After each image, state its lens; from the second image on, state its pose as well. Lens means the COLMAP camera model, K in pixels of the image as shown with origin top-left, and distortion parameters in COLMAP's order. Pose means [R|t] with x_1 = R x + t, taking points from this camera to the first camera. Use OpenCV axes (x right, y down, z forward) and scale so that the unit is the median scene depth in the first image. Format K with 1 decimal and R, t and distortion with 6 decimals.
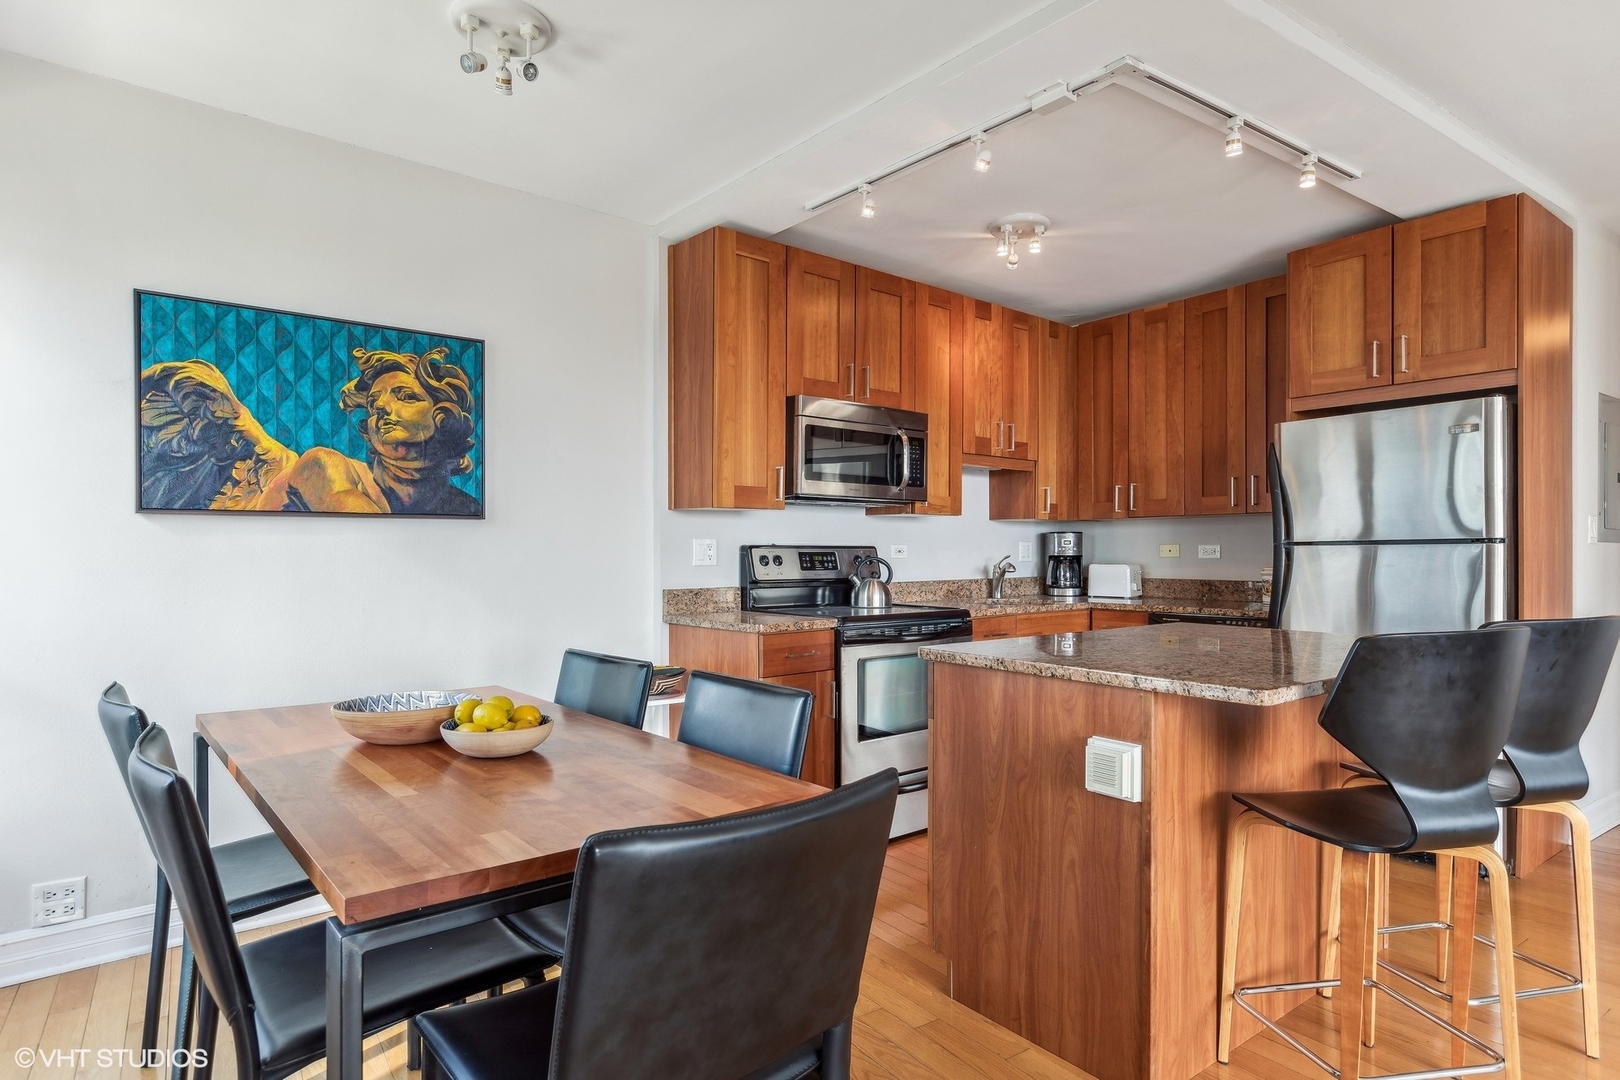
lens RADIAL K [[896.3, 0, 810.0], [0, 896.3, 540.0], [0, 0, 1]] dist [0.005531, 0.001128]
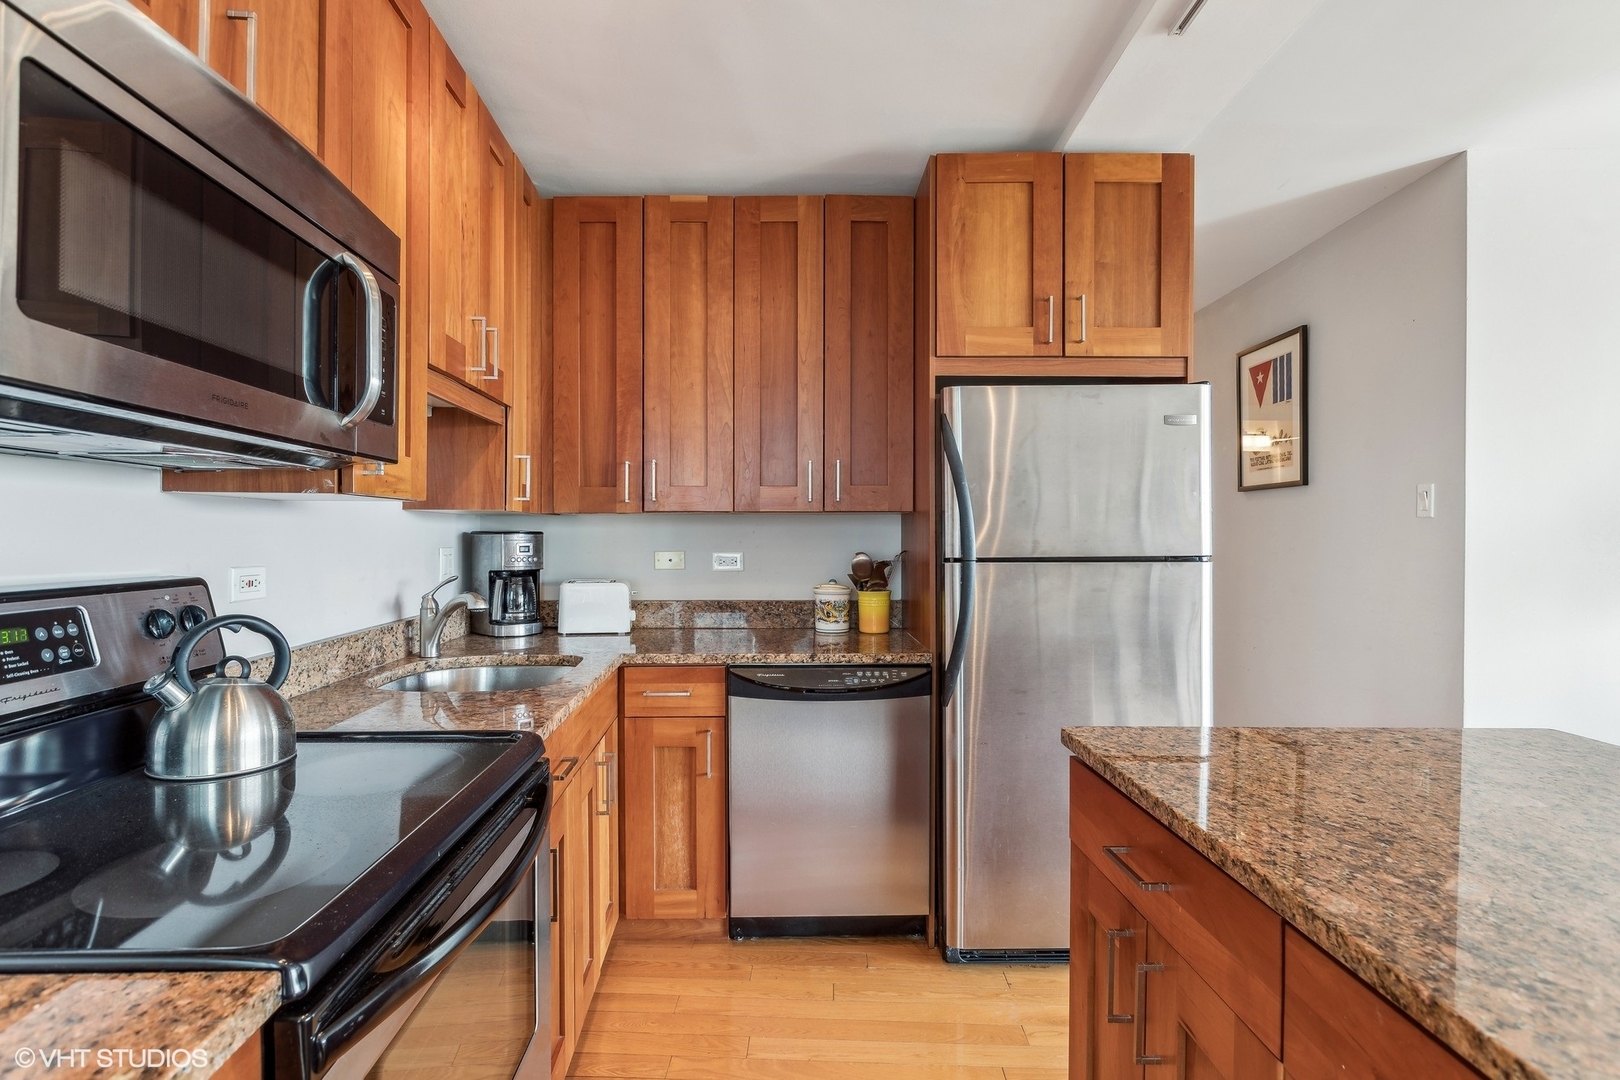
lens RADIAL K [[803.7, 0, 809.4], [0, 803.7, 534.3], [0, 0, 1]] dist [-0.000584, 0.000441]
pose [[0.605613, 0.001992, 0.795757, -0.064366], [-0.010638, 0.999928, 0.005593, -0.025613], [-0.795688, -0.011853, 0.605590, 1.043080]]
